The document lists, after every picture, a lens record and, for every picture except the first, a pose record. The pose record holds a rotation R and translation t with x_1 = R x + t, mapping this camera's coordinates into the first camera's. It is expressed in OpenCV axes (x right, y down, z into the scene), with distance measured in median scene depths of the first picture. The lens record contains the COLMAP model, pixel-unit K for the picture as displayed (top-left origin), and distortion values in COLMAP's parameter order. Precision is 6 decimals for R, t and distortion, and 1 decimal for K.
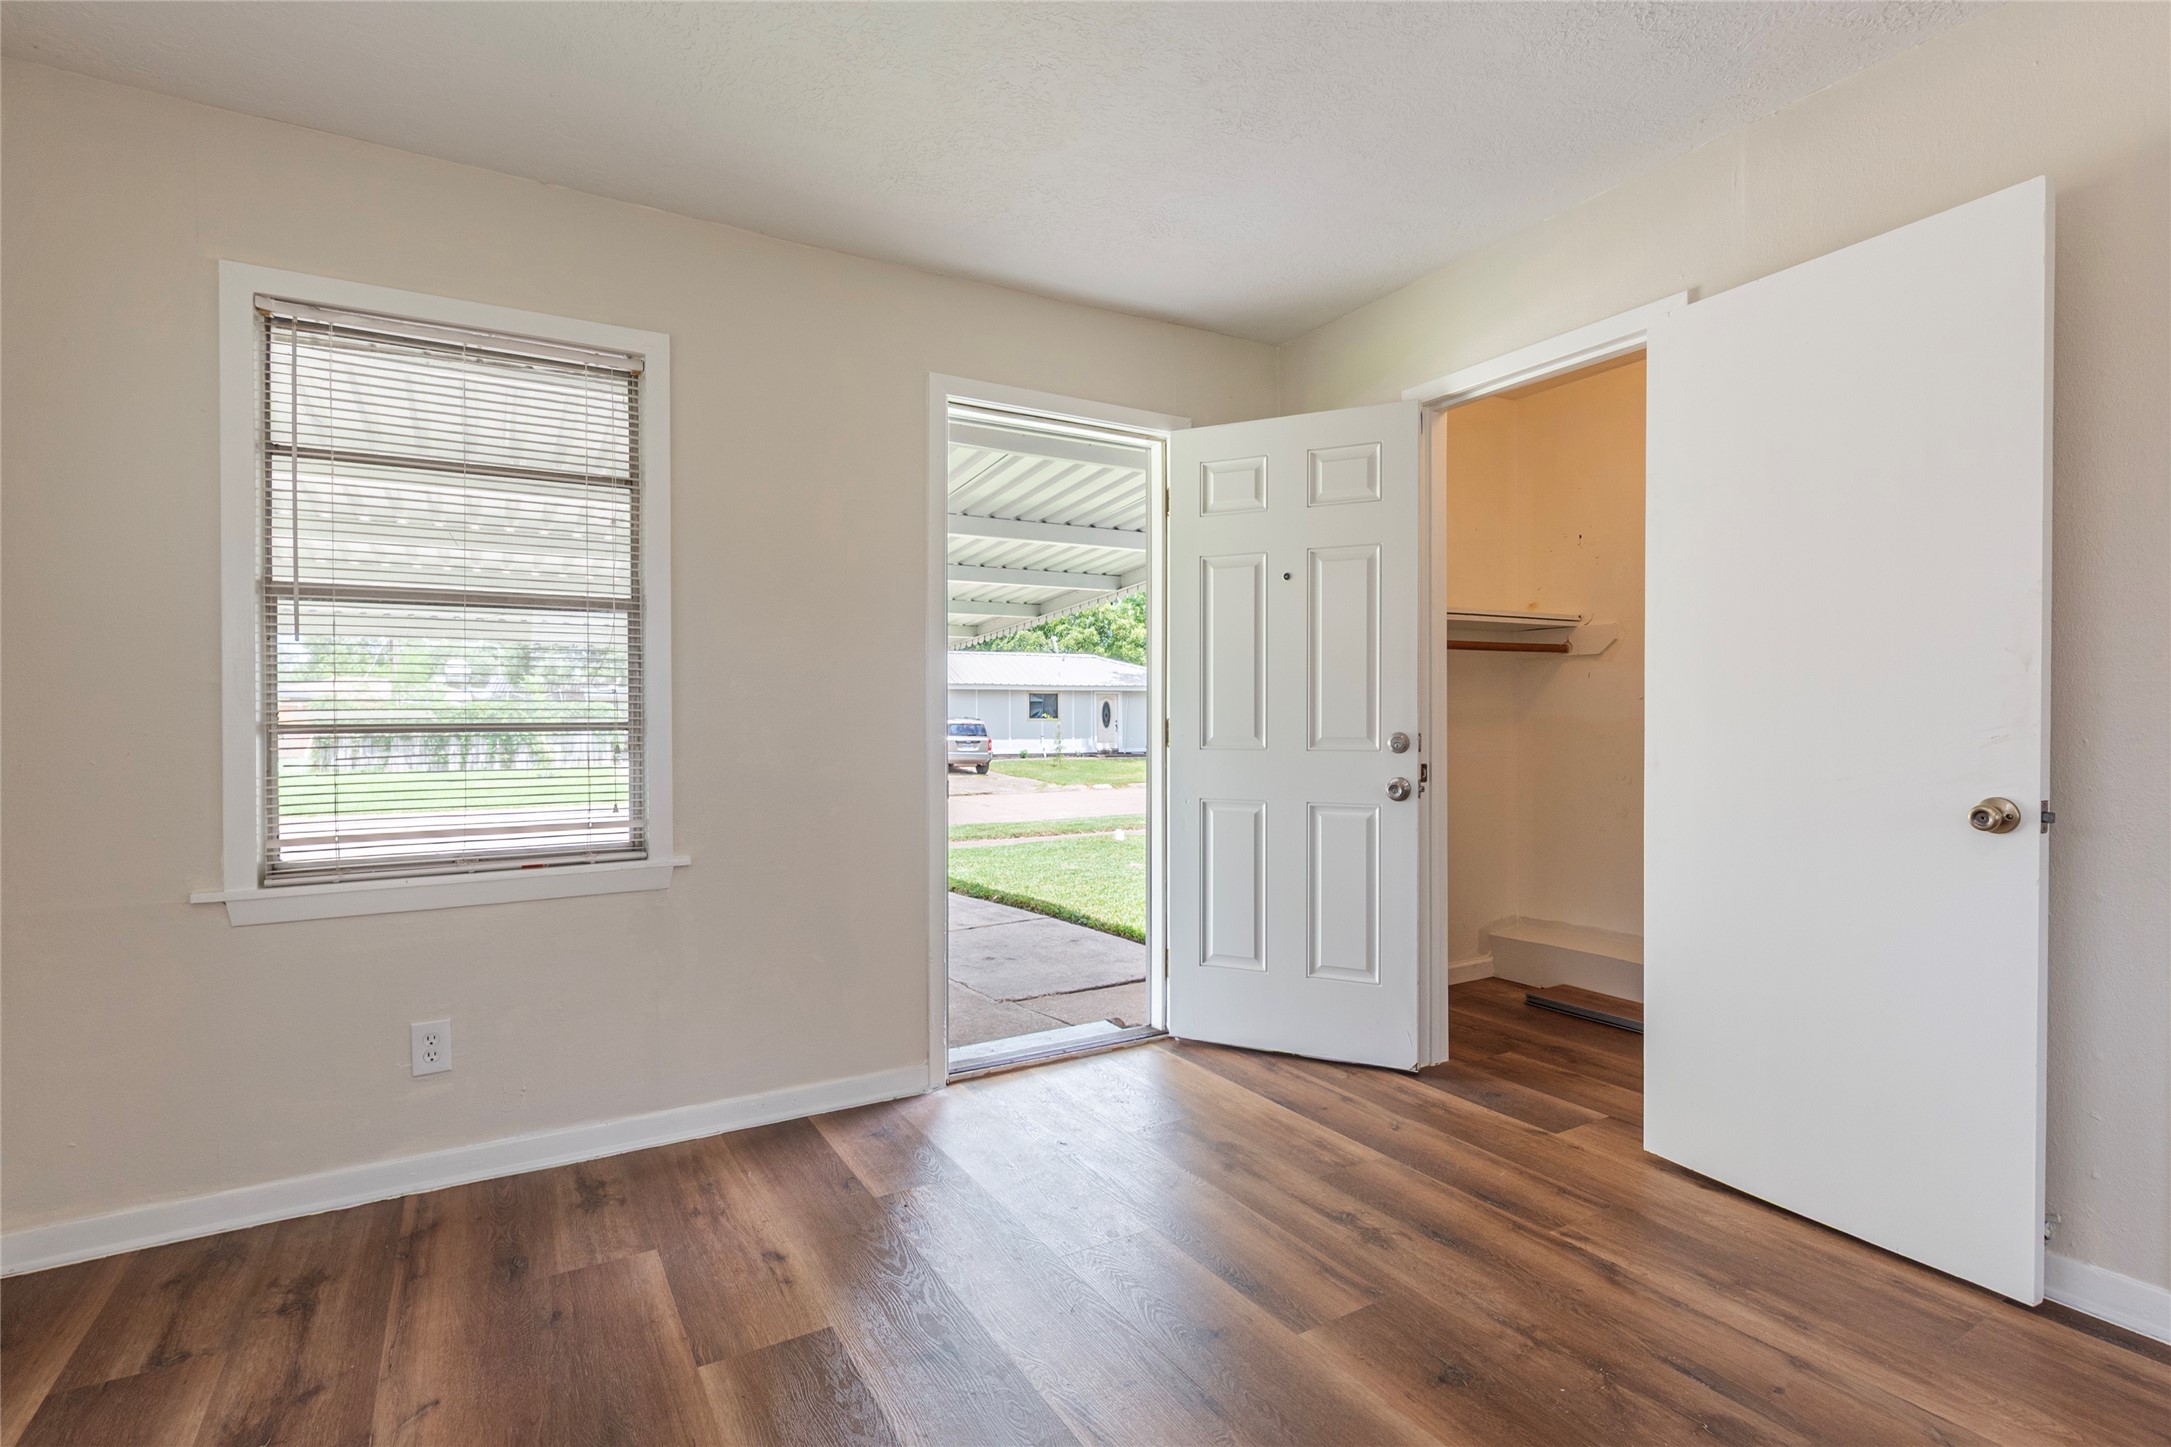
lens RADIAL K [[1025.9, 0, 1103.1], [0, 1025.9, 726.6], [0, 0, 1]] dist [0.005811, -0.007133]
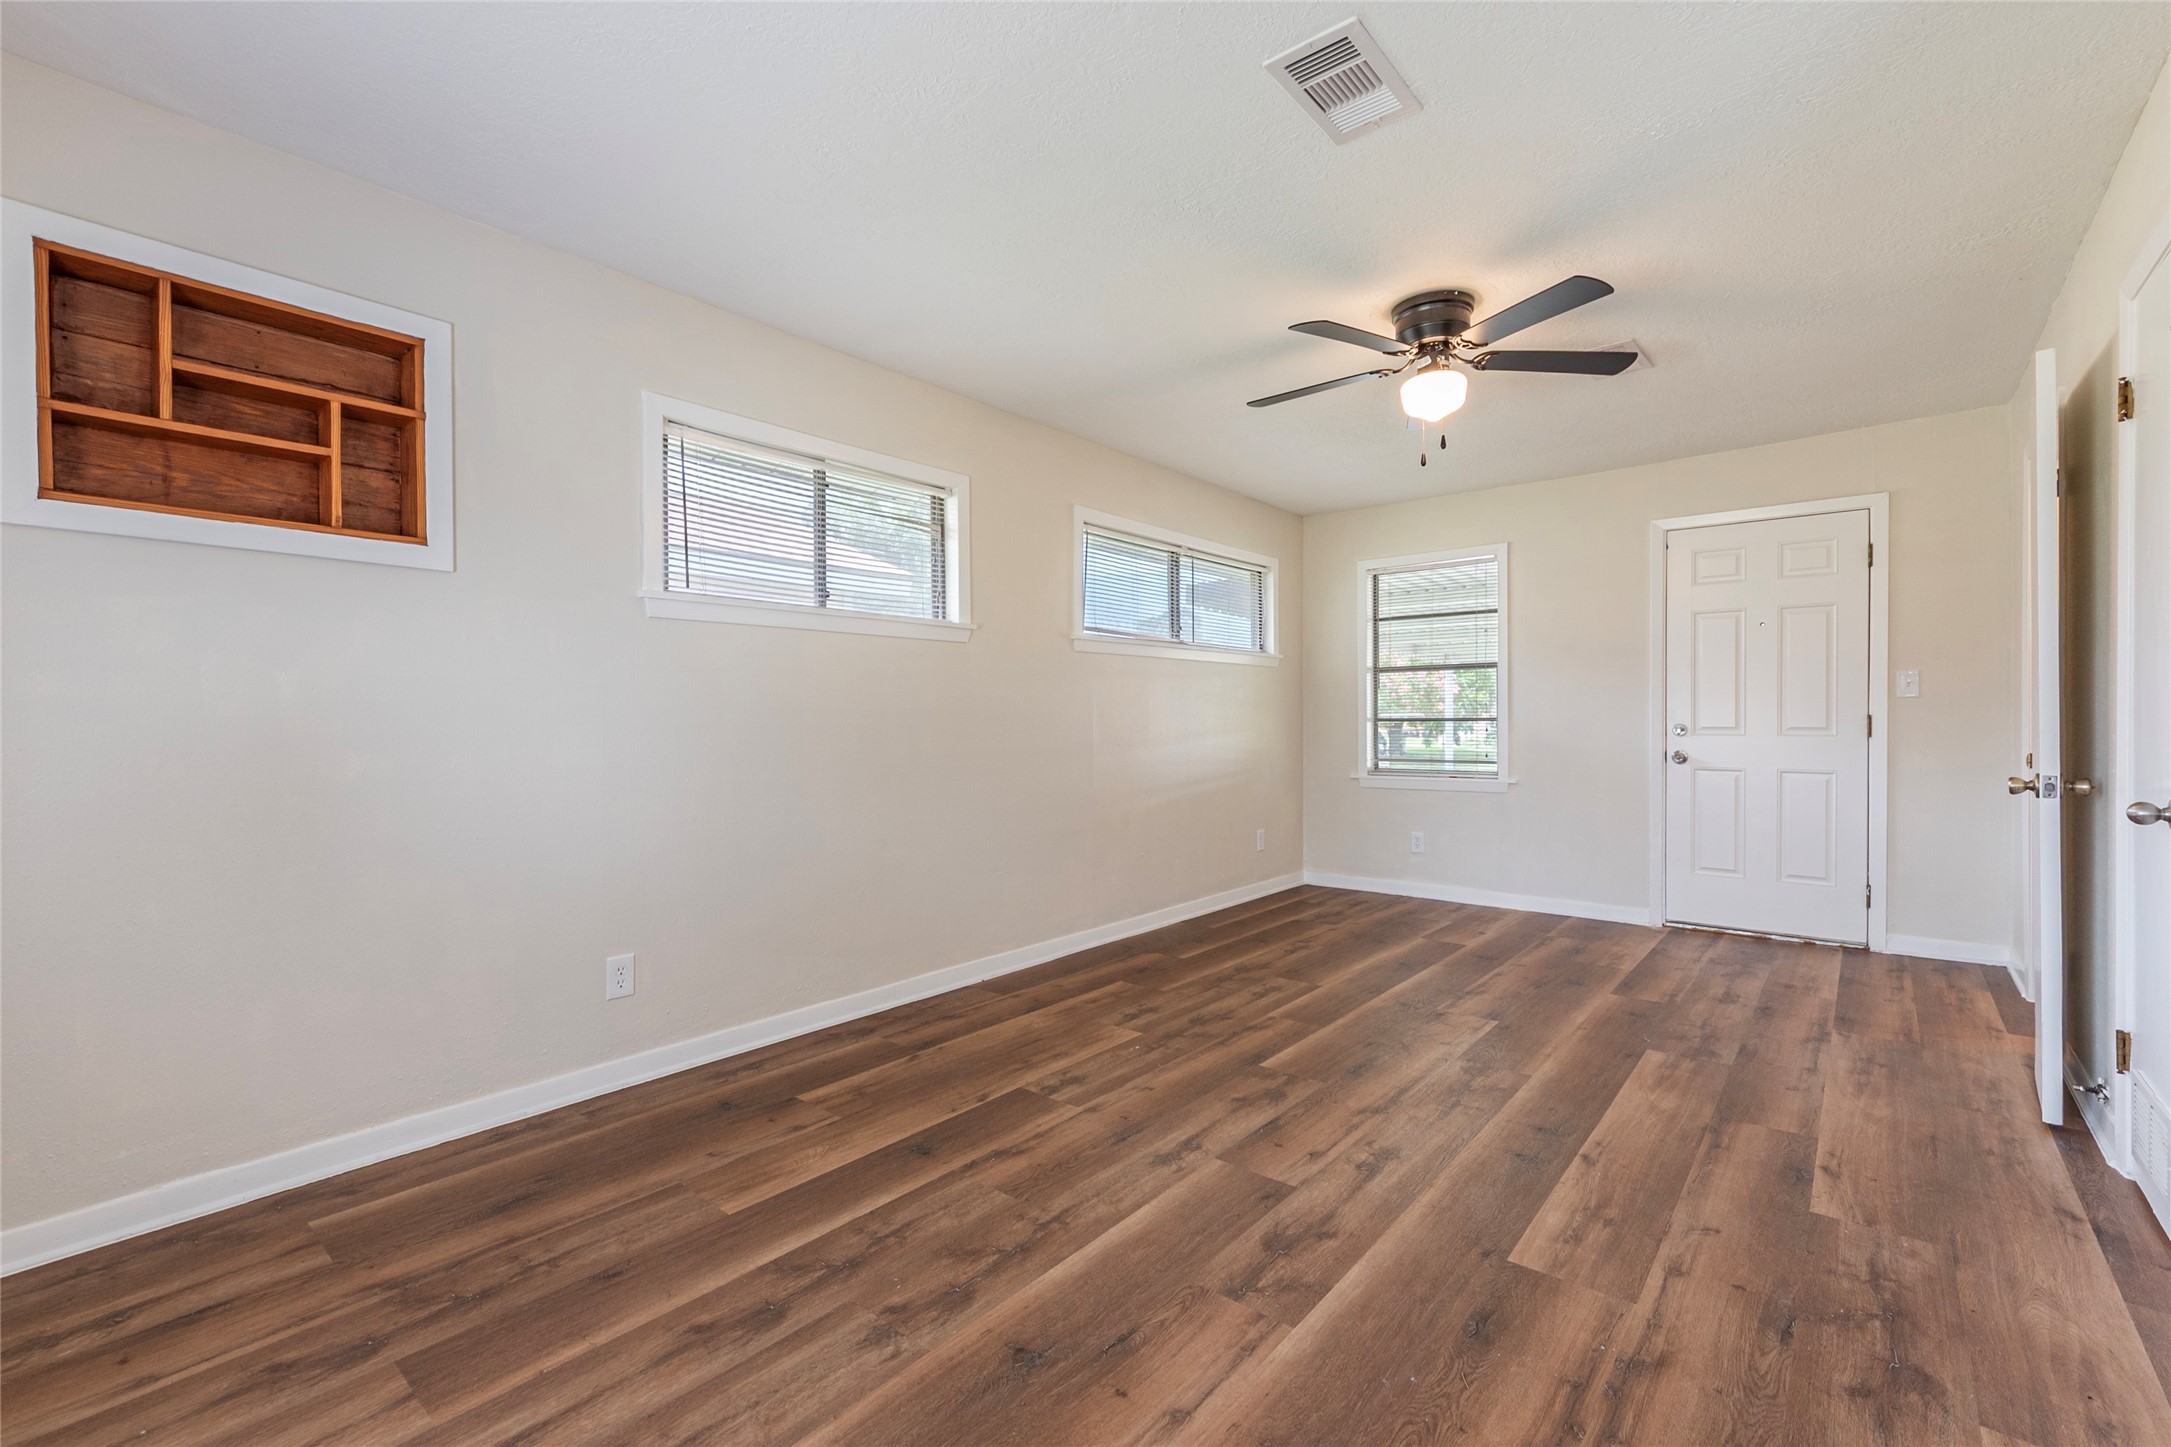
lens RADIAL K [[922.3, 0, 1074.0], [0, 922.3, 720.2], [0, 0, 1]] dist [-0.003277, -0.000462]
pose [[0.306318, 0.006731, -0.951906, 1.317415], [-0.001676, 0.999977, 0.006532, -0.011104], [0.951928, -0.000405, 0.306322, -0.548837]]
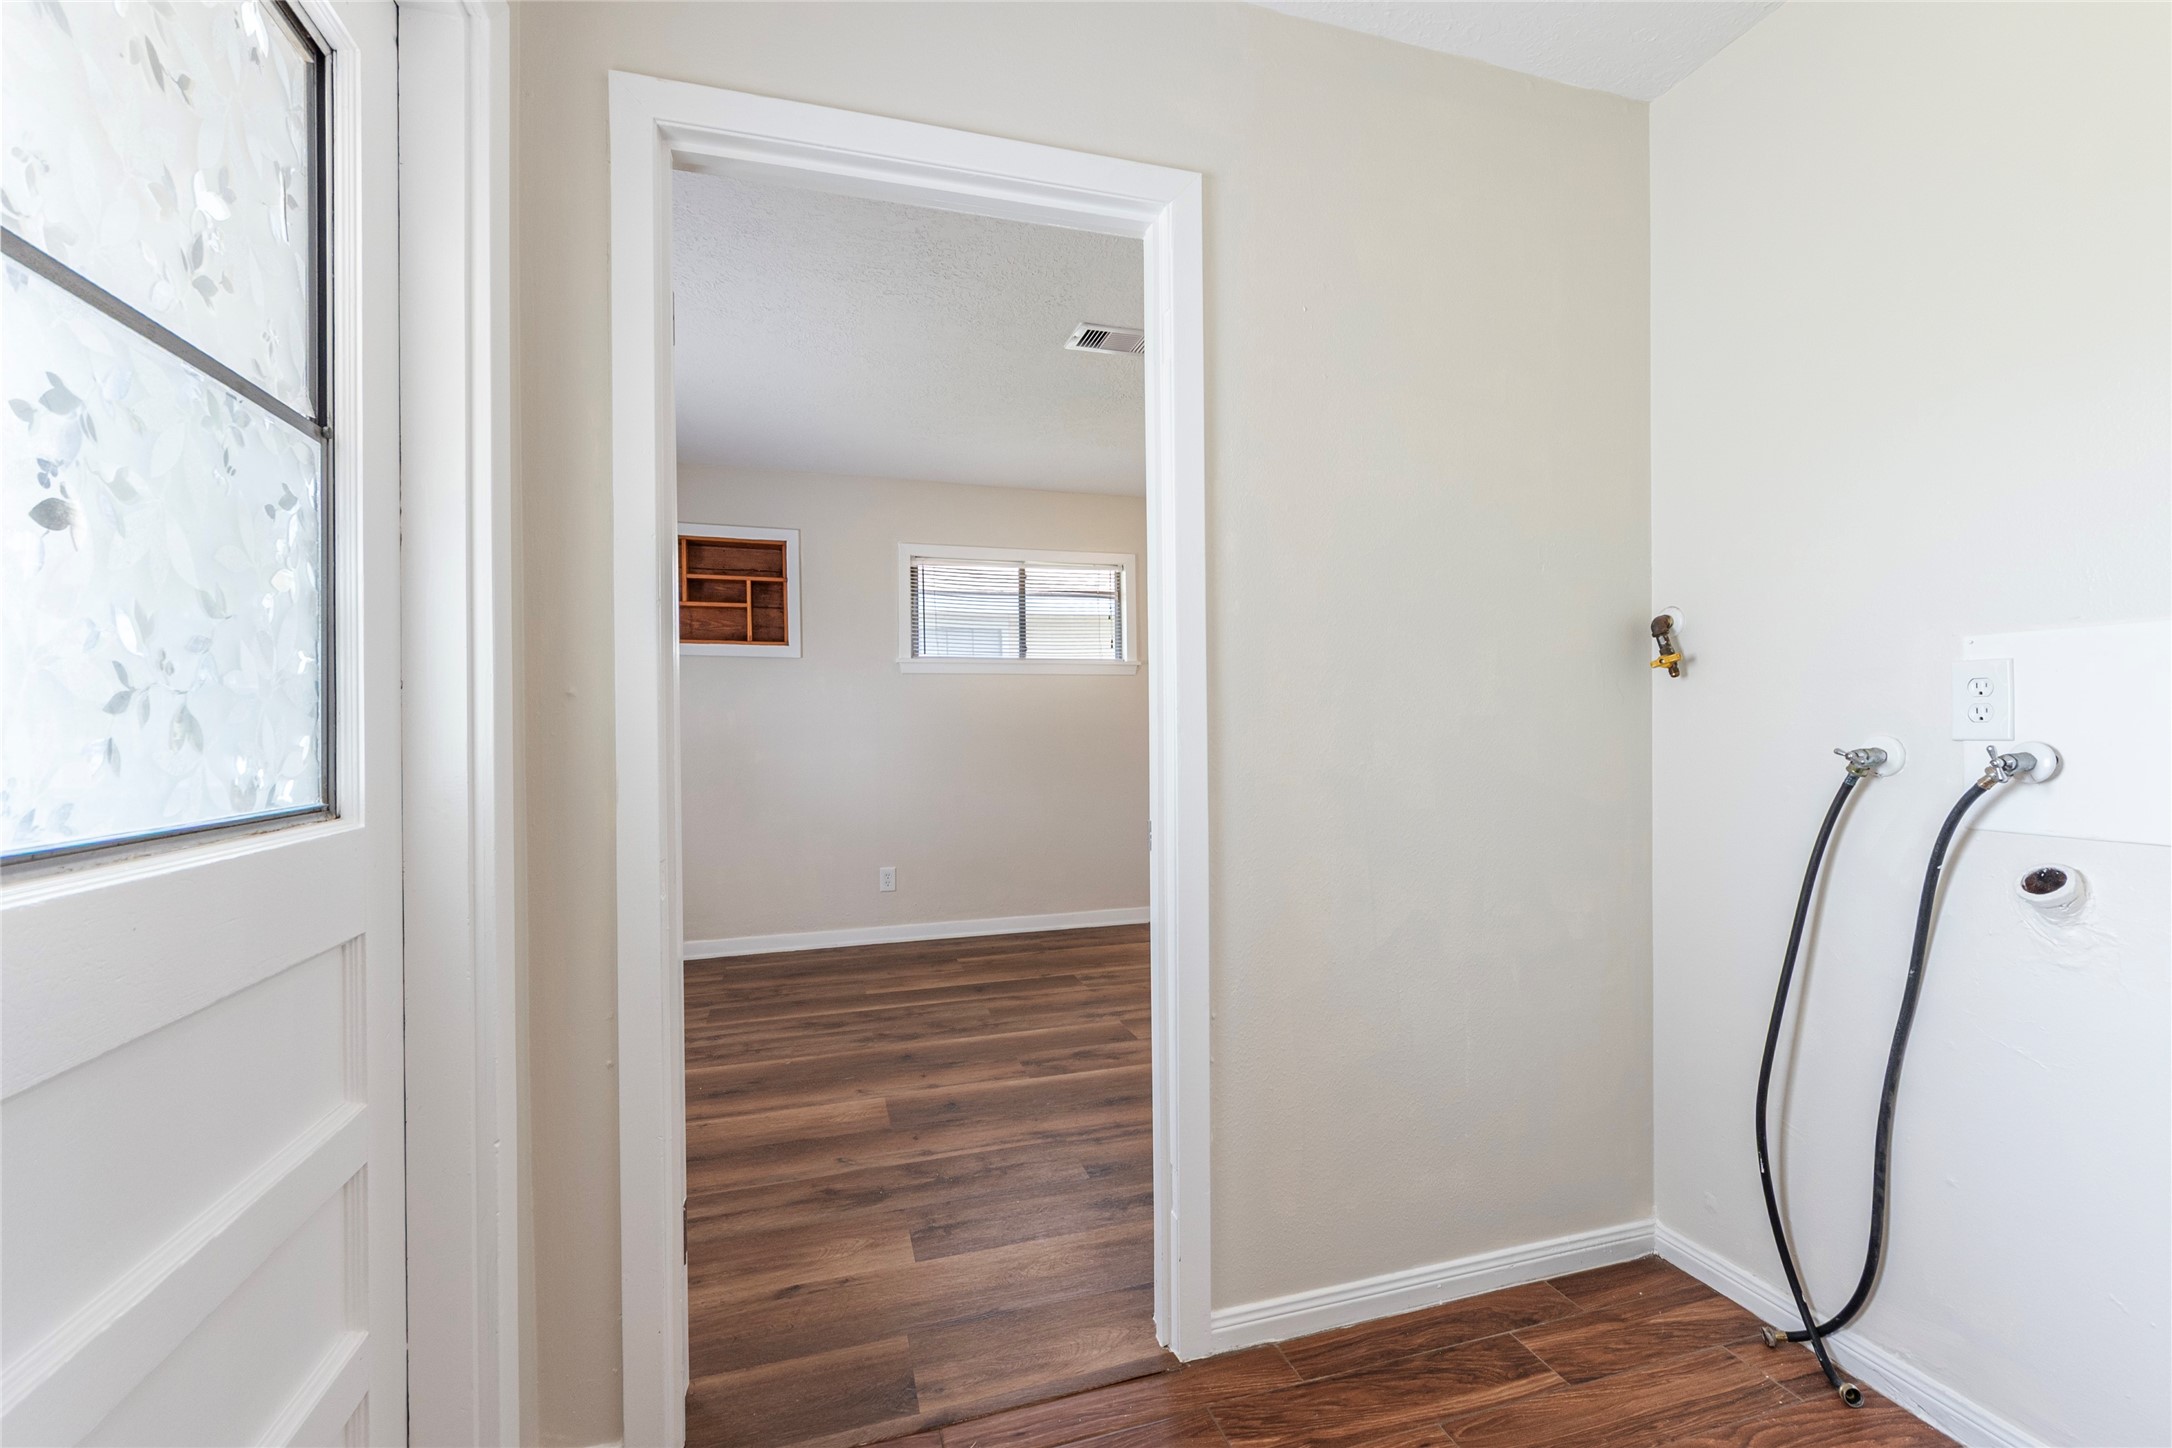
lens RADIAL K [[922.7, 0, 1103.0], [0, 922.7, 715.8], [0, 0, 1]] dist [-0.003277, -0.000462]
pose [[-0.235898, 0.010997, -0.971716, 1.918064], [0.003975, 0.999939, 0.010352, -0.061850], [0.971770, -0.001420, -0.235927, 0.220212]]
